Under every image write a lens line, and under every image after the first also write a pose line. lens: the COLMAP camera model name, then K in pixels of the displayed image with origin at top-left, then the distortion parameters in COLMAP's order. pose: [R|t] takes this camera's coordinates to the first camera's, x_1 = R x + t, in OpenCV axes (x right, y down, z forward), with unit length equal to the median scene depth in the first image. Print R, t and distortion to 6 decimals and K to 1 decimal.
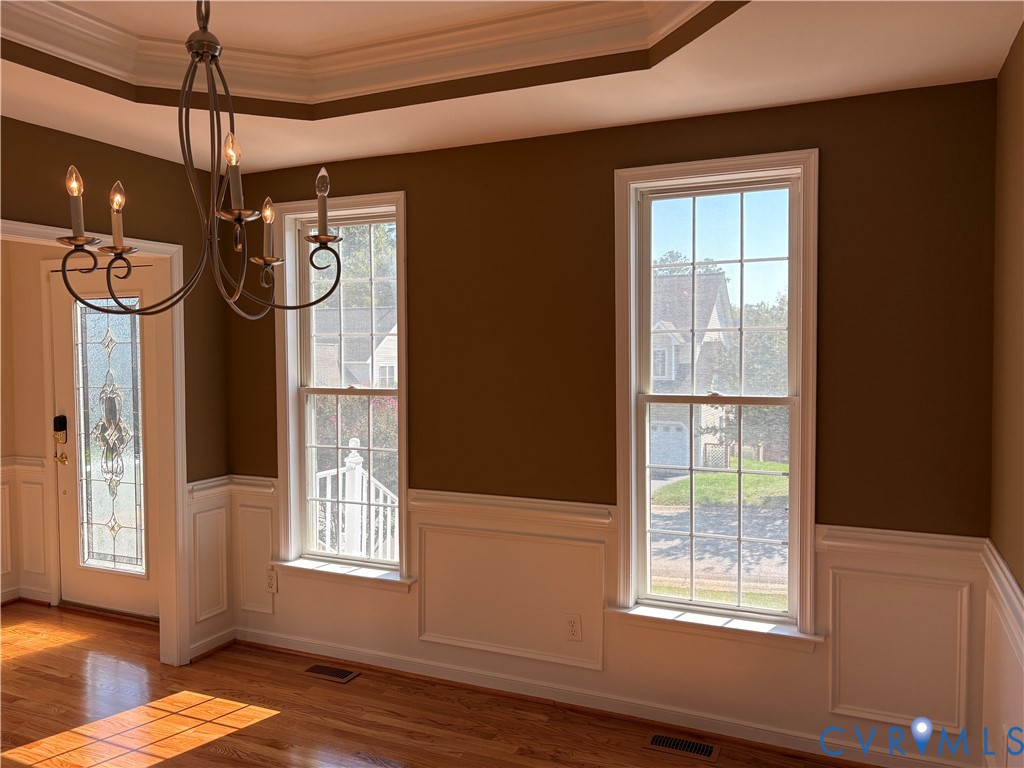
lens RADIAL K [[777.0, 0, 511.0], [0, 777.0, 382.5], [0, 0, 1]] dist [0.033786, -0.039992]
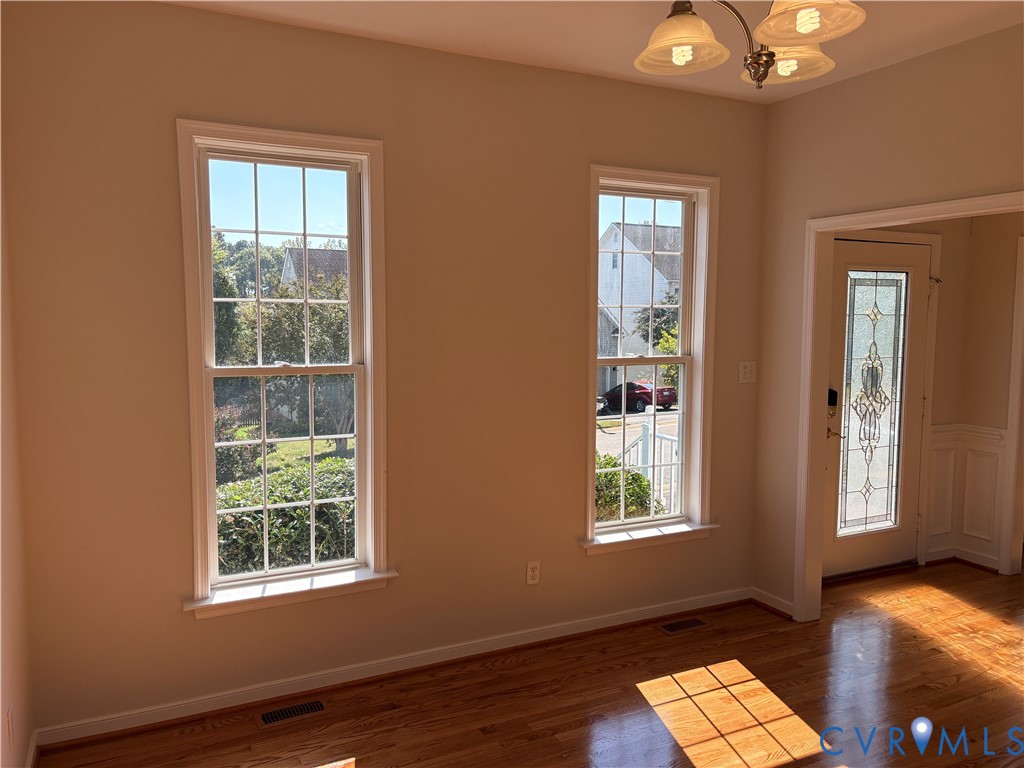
lens RADIAL K [[777.0, 0, 481.7], [0, 777.0, 387.1], [0, 0, 1]] dist [0.033786, -0.039992]
pose [[0.632592, -0.062293, 0.771976, -0.802072], [0.029207, 0.997970, 0.056596, -0.013937], [-0.773934, -0.013255, 0.633127, 0.362525]]
